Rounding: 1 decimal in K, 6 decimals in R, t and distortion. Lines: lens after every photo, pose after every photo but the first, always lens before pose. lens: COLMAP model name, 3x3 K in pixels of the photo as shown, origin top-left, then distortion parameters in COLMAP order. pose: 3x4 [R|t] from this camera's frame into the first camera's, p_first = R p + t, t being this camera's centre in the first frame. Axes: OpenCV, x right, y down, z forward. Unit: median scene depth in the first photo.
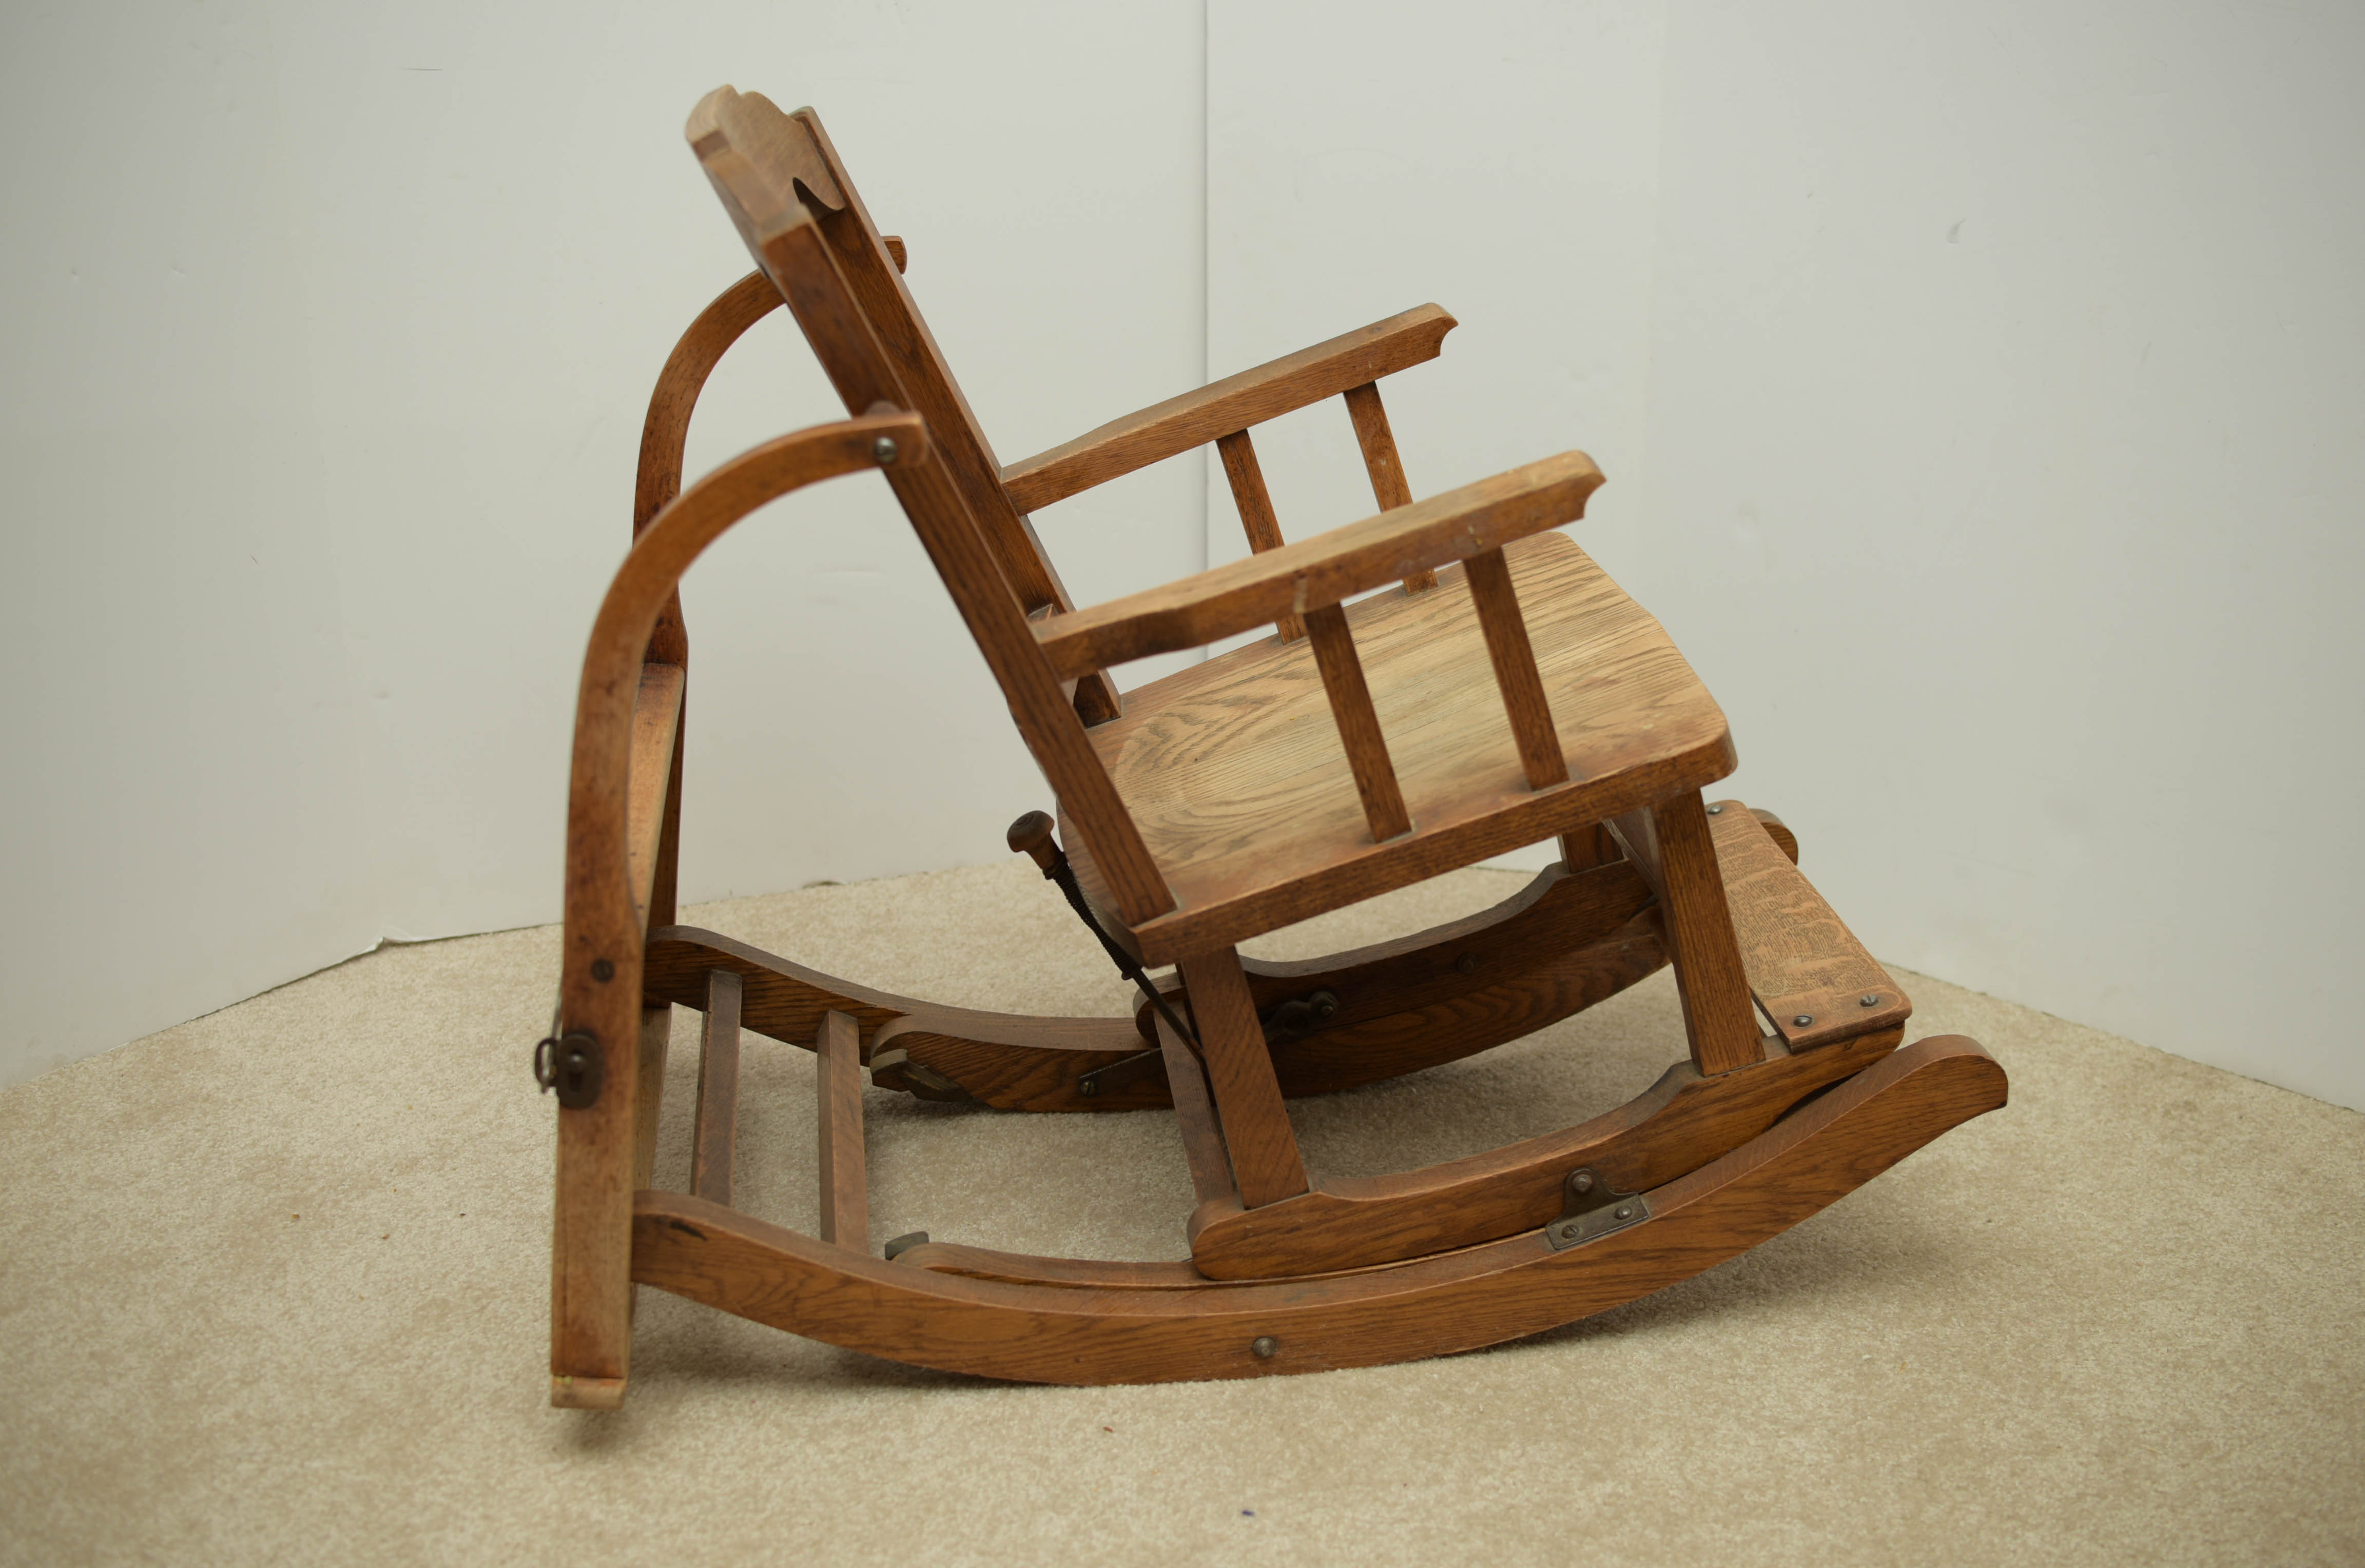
lens RADIAL K [[2803.3, 0, 1185.2], [0, 2803.3, 780.8], [0, 0, 1]] dist [0.022213, 0.000000]
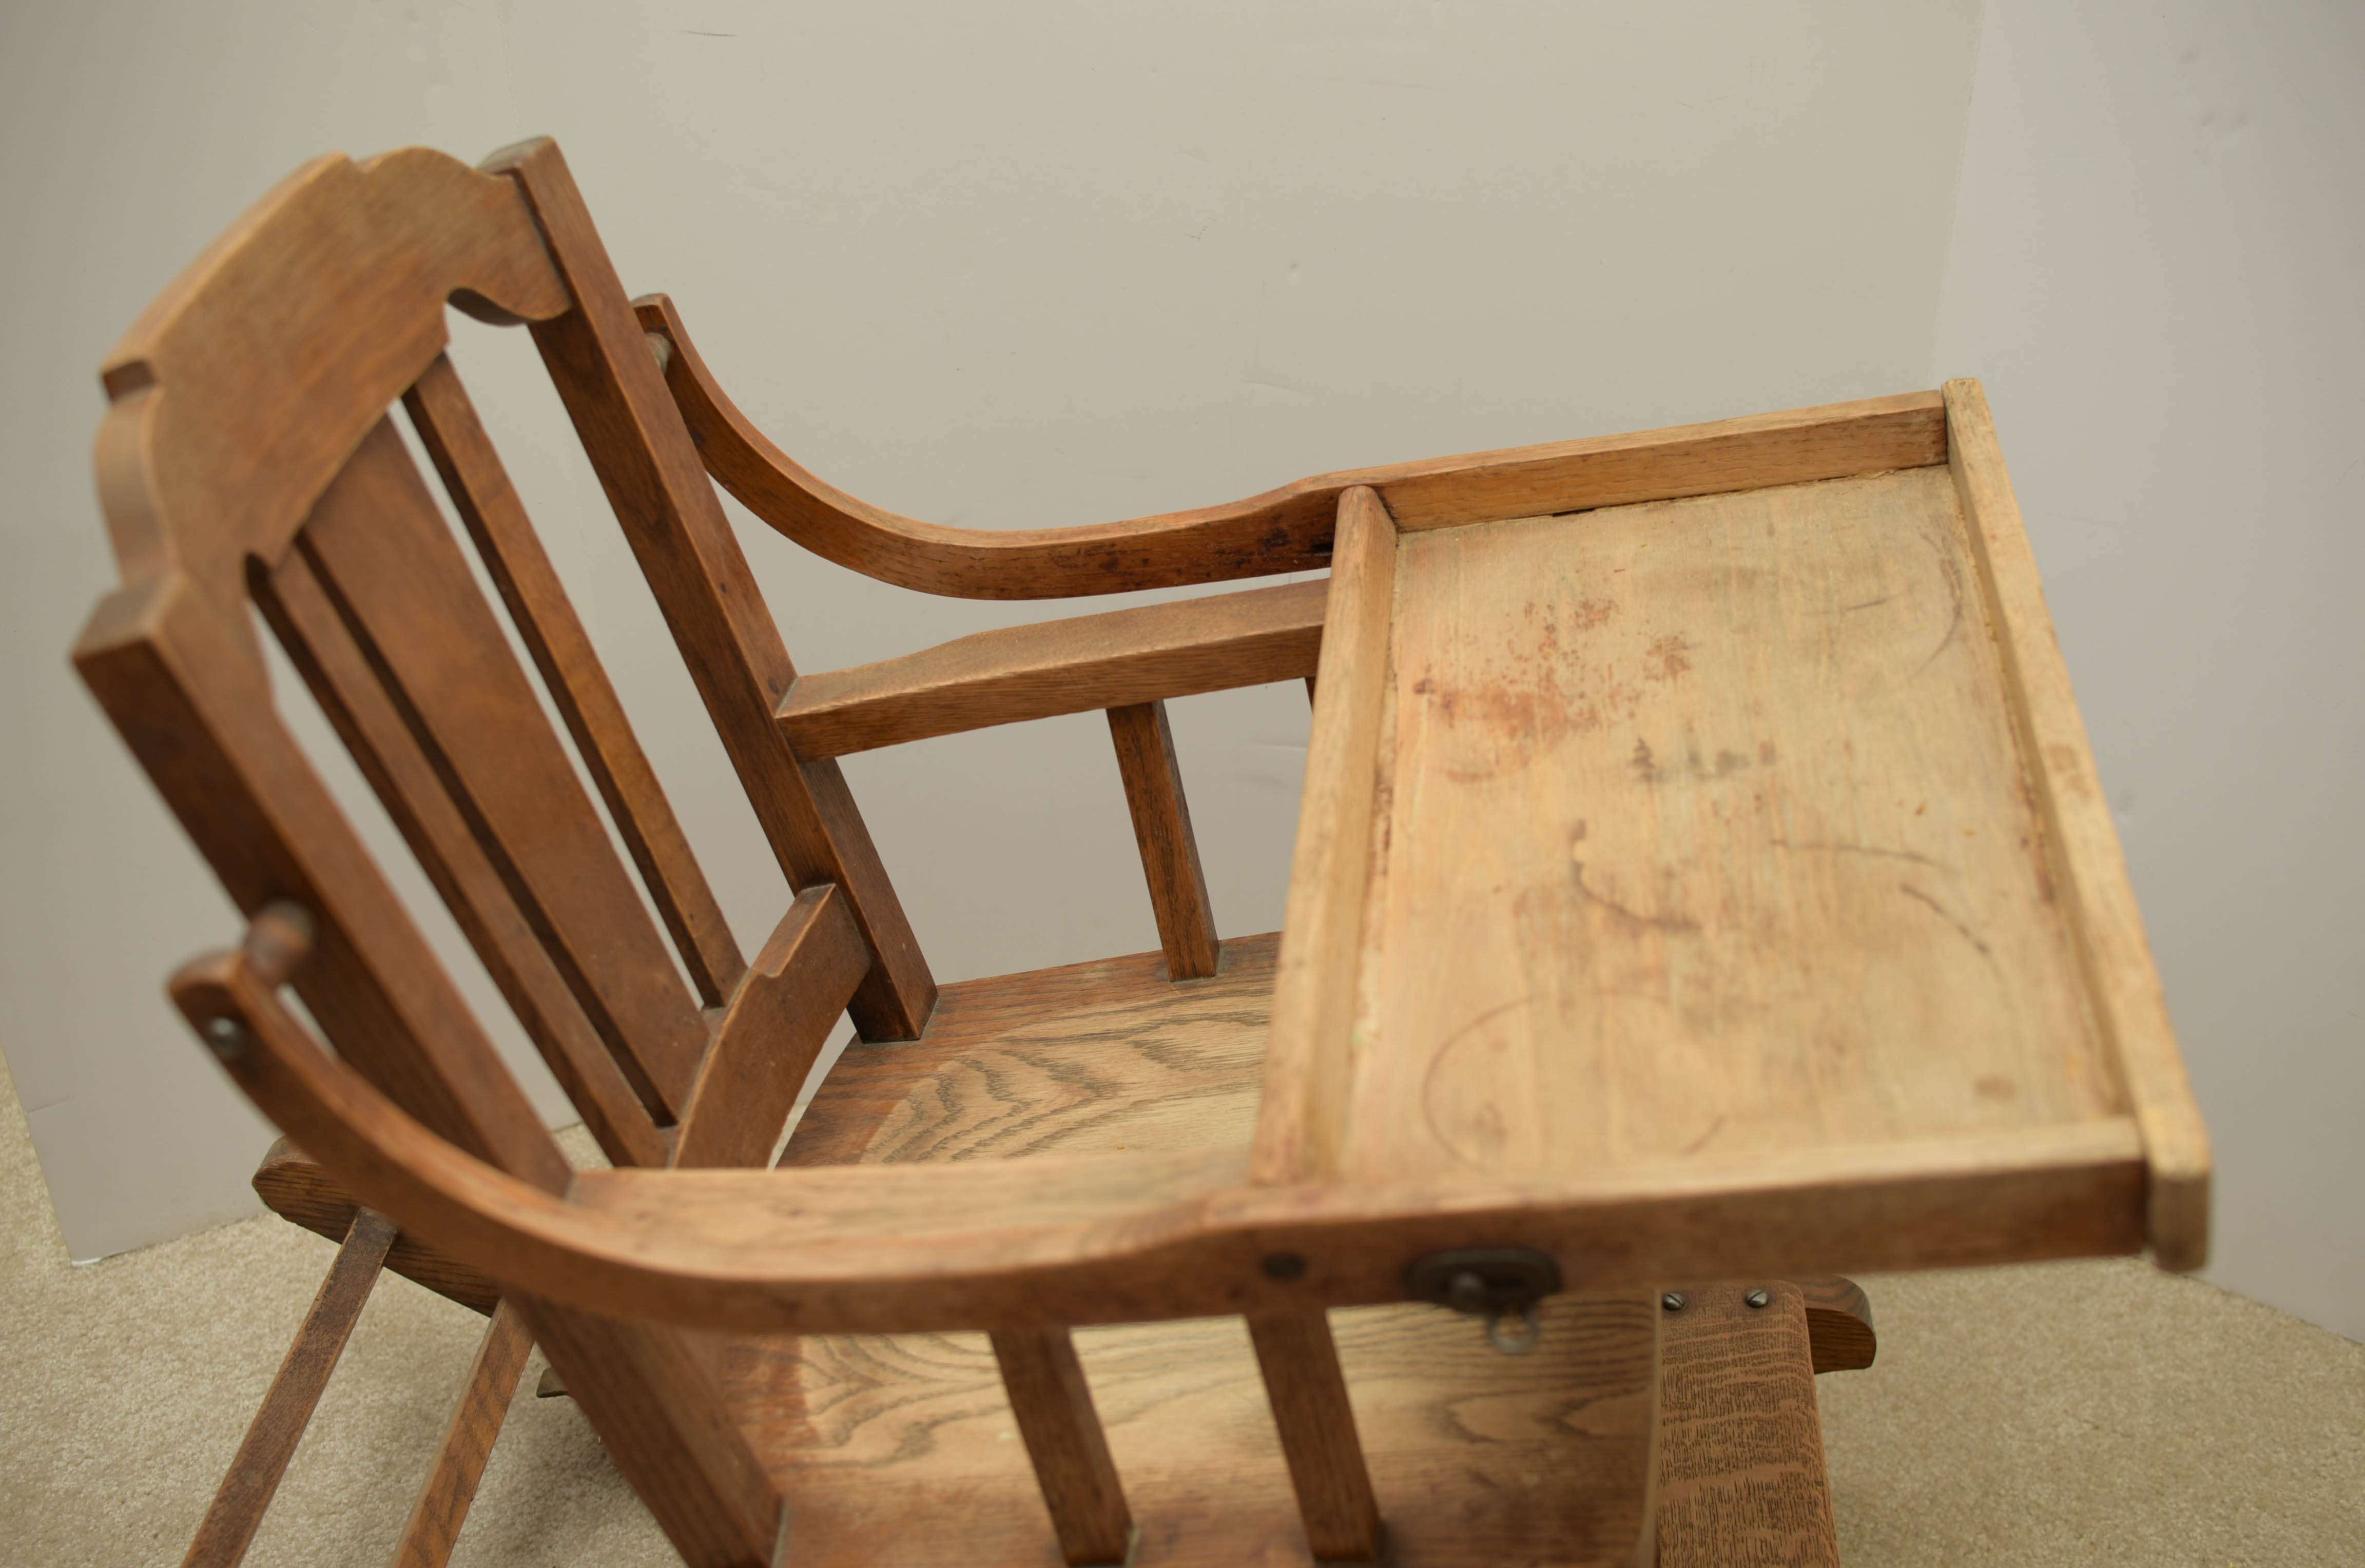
lens RADIAL K [[2803.3, 0, 1194.5], [0, 2803.3, 780.8], [0, 0, 1]] dist [0.022213, 0.000000]
pose [[0.970821, 0.210084, -0.115639, 0.125233], [-0.181996, 0.959467, 0.215173, -0.279052], [0.156156, -0.187849, 0.969705, 0.383817]]
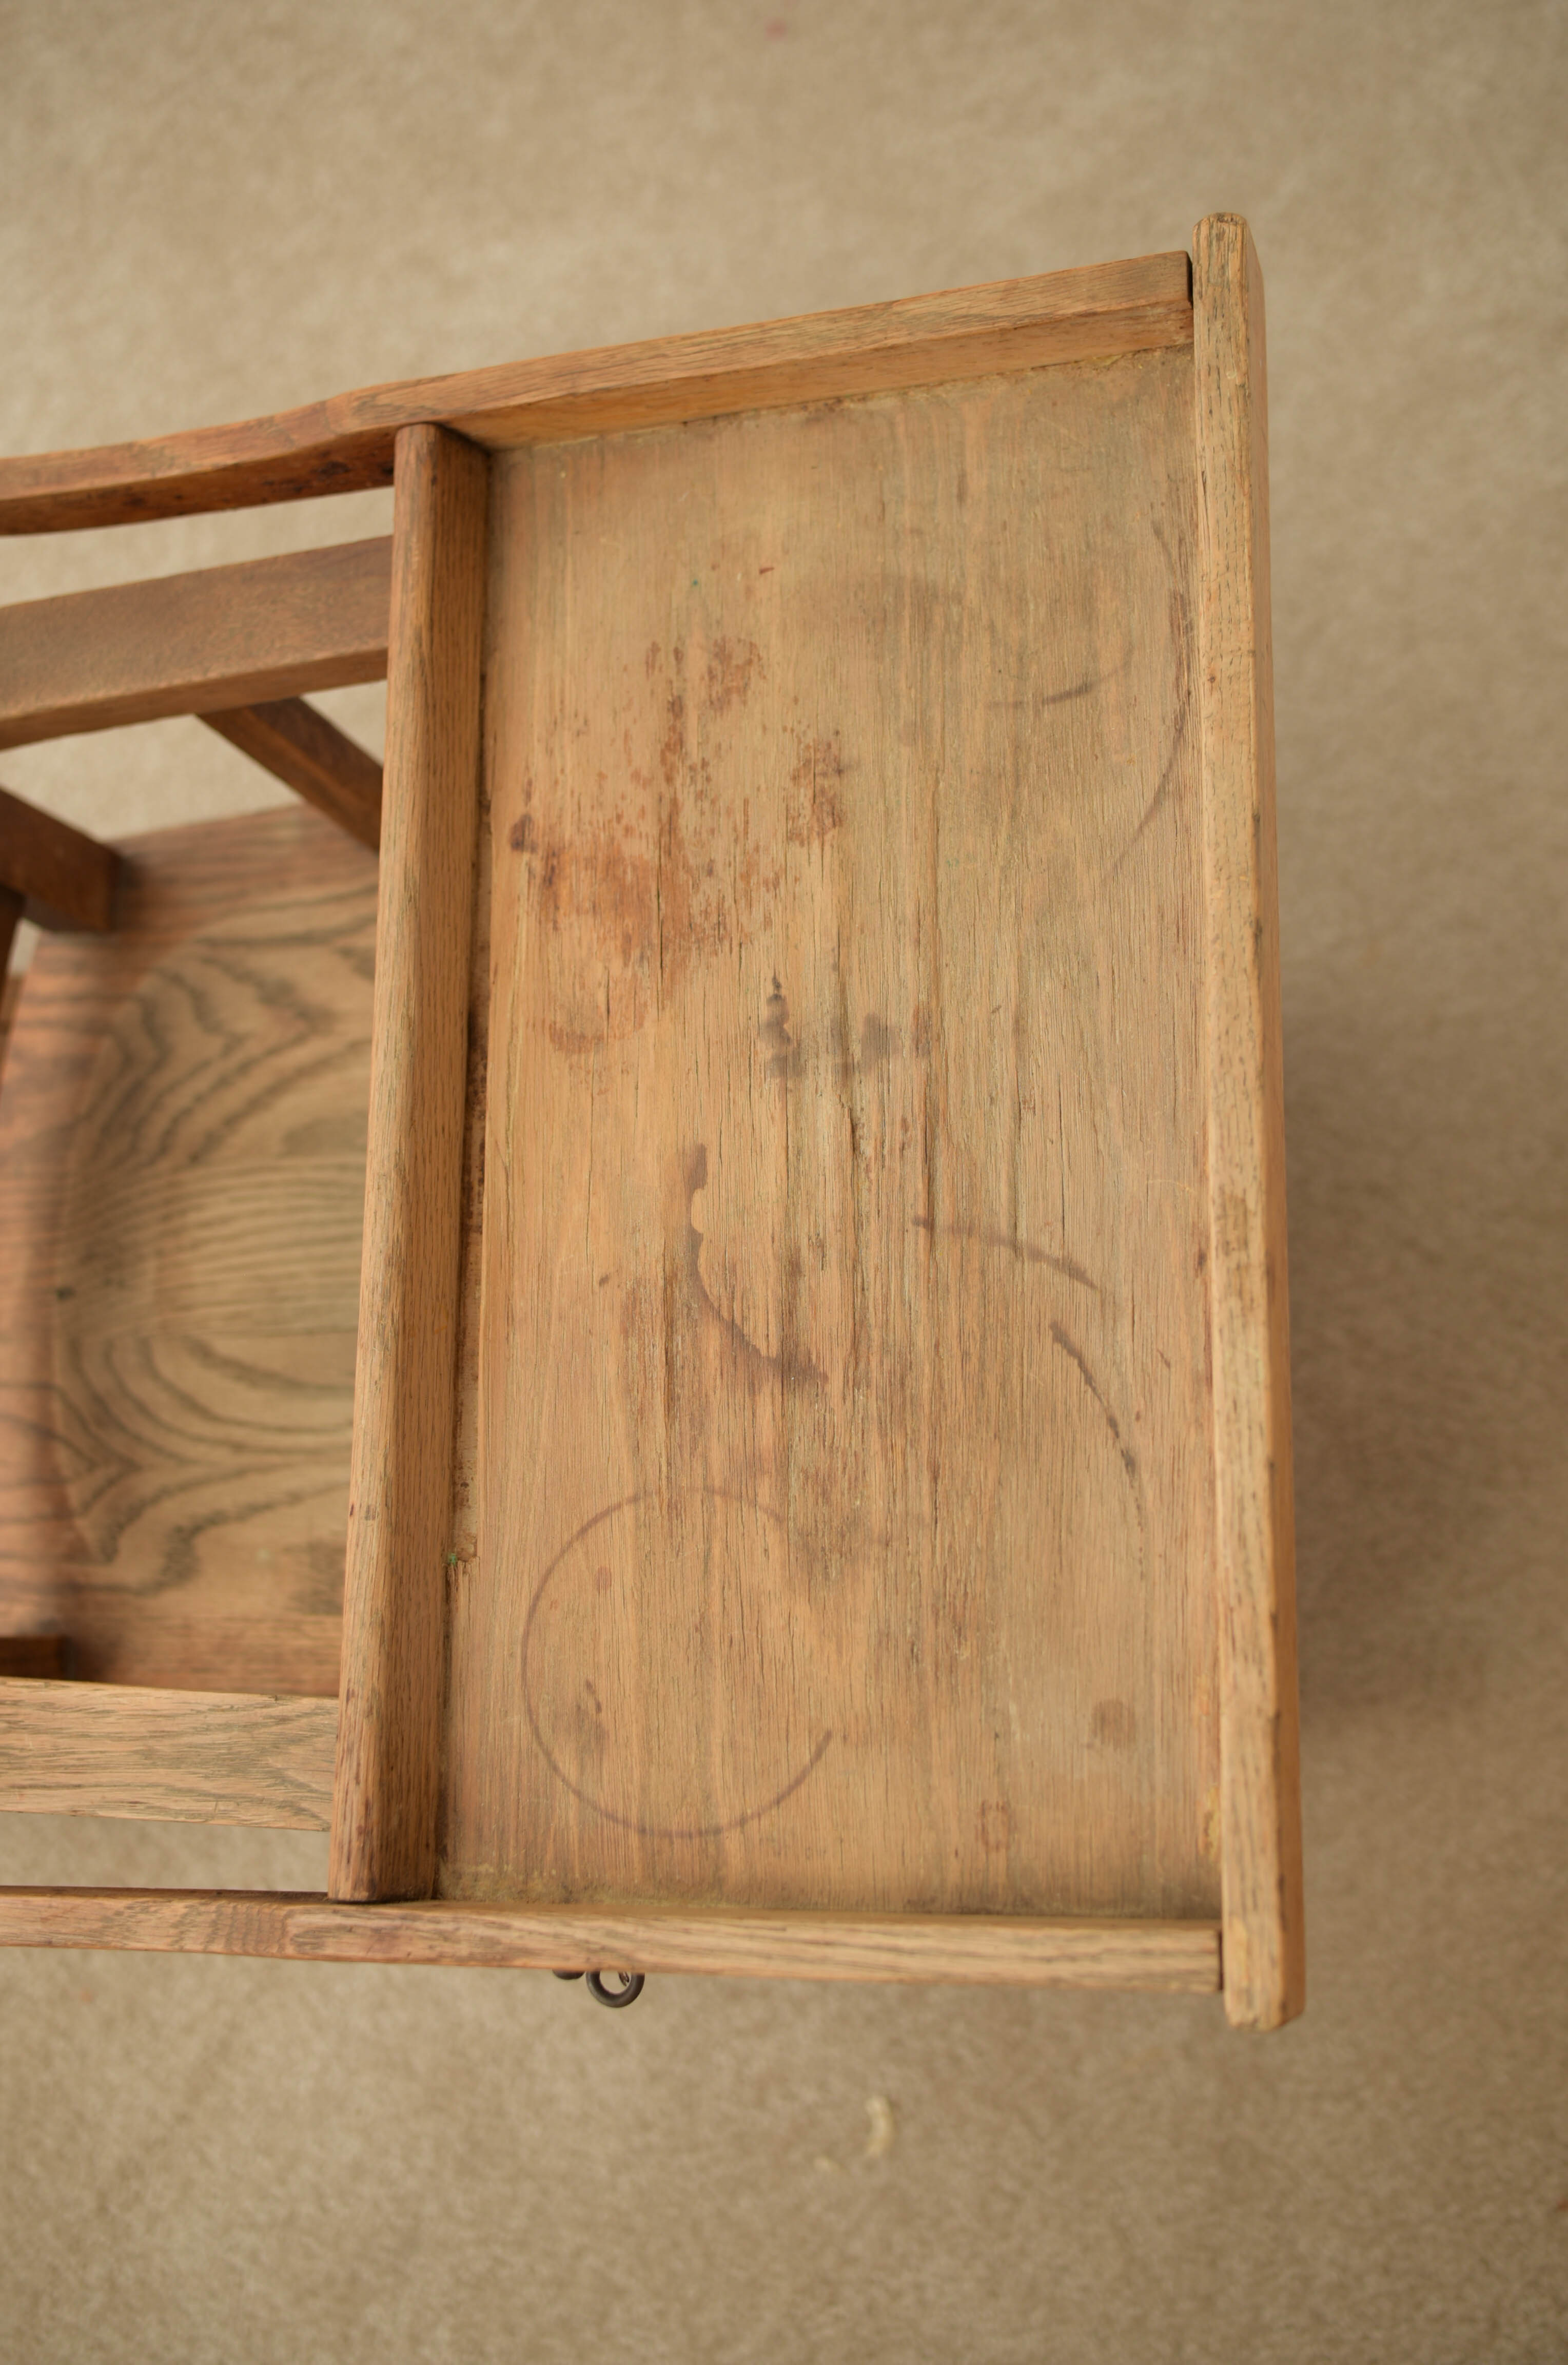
lens RADIAL K [[2803.3, 0, 789.7], [0, 2803.3, 1178.1], [0, 0, 1]] dist [0.022213, 0.000000]
pose [[0.992375, 0.116363, -0.040644, 0.175609], [-0.030664, 0.552461, 0.832975, -0.574869], [0.119382, -0.825377, 0.551816, 0.710320]]
